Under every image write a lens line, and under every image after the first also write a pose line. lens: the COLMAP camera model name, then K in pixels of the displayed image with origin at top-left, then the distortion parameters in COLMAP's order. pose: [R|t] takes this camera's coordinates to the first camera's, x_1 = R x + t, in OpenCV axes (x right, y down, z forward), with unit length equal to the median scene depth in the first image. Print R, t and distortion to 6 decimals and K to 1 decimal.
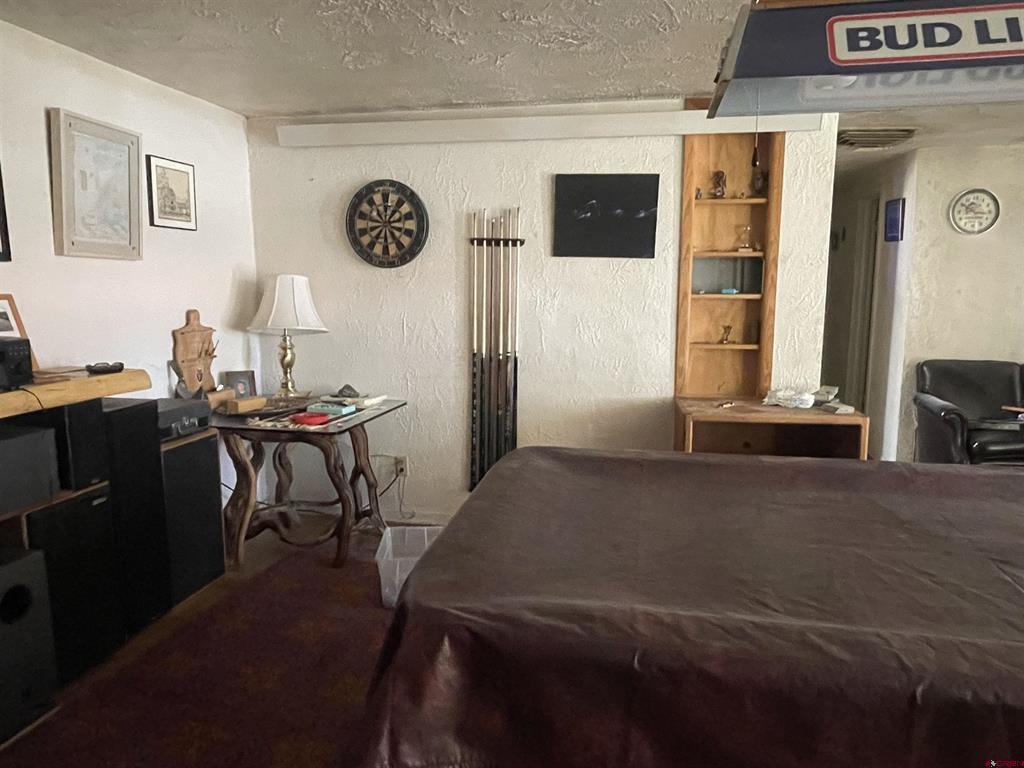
lens RADIAL K [[725.3, 0, 512.0], [0, 725.3, 384.0], [0, 0, 1]] dist [-0.001903, -0.003058]
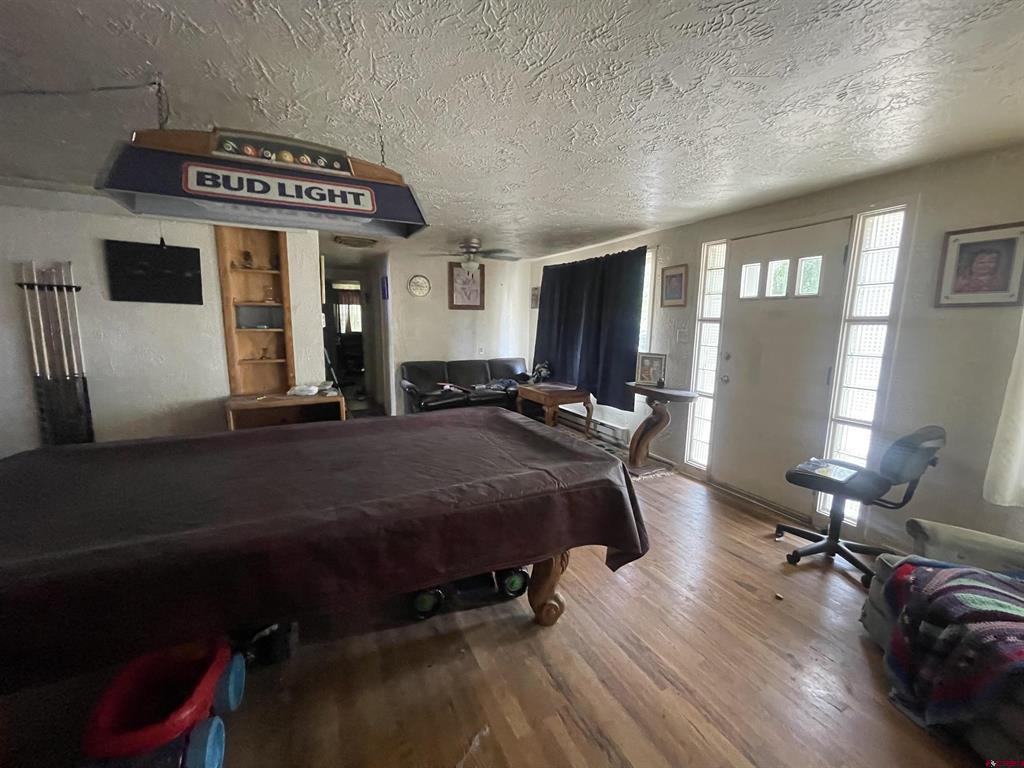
lens RADIAL K [[415.4, 0, 512.0], [0, 415.4, 384.0], [0, 0, 1]] dist [-0.001215, 0.000085]
pose [[0.781209, -0.081606, 0.618913, 0.152570], [0.073204, 0.996554, 0.038999, 0.003577], [-0.619963, 0.014840, 0.784491, -0.069798]]
